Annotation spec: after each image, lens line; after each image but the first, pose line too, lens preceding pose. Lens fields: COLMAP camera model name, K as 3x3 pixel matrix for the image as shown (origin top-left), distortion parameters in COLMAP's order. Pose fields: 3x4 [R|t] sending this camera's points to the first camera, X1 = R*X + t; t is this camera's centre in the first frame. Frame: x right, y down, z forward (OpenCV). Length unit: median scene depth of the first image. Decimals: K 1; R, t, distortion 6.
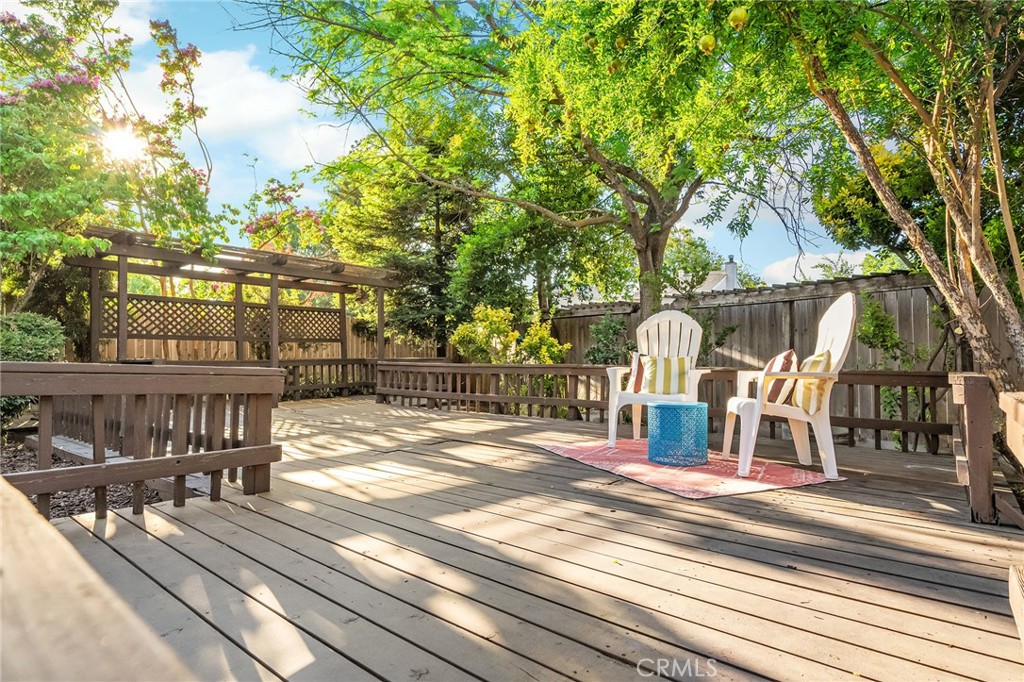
lens RADIAL K [[554.7, 0, 503.4], [0, 554.7, 338.4], [0, 0, 1]] dist [-0.003232, 0.000667]
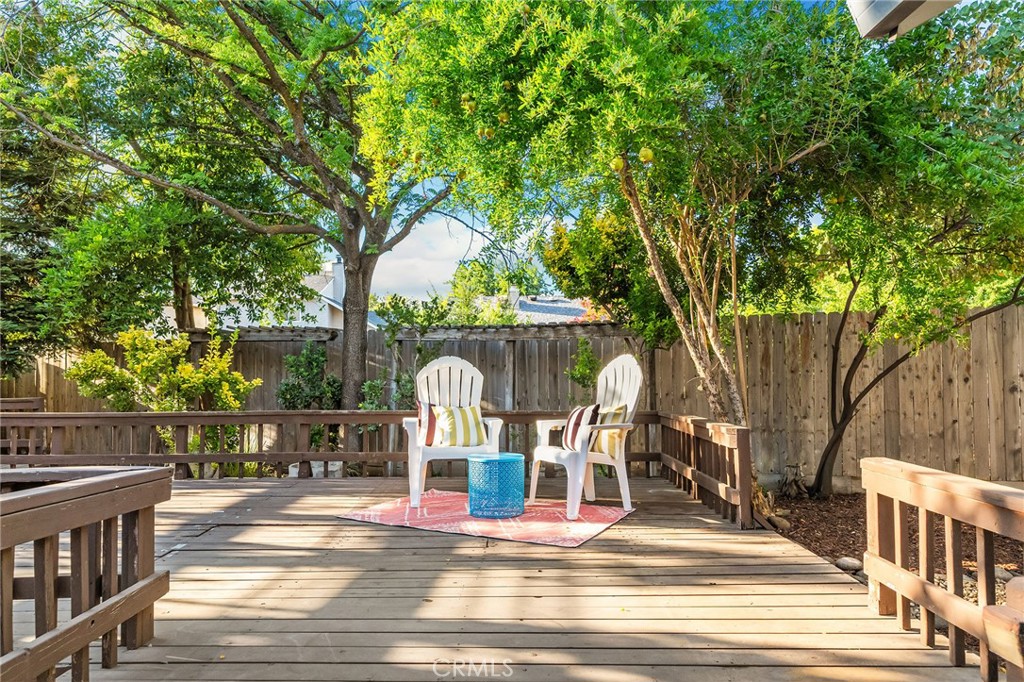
lens RADIAL K [[691.6, 0, 517.5], [0, 691.6, 340.9], [0, 0, 1]] dist [-0.003789, 0.004969]
pose [[0.770062, 0.015493, 0.637781, -0.619154], [-0.013118, 0.999878, -0.008451, -0.112663], [-0.637835, -0.001859, 0.770171, -0.017390]]
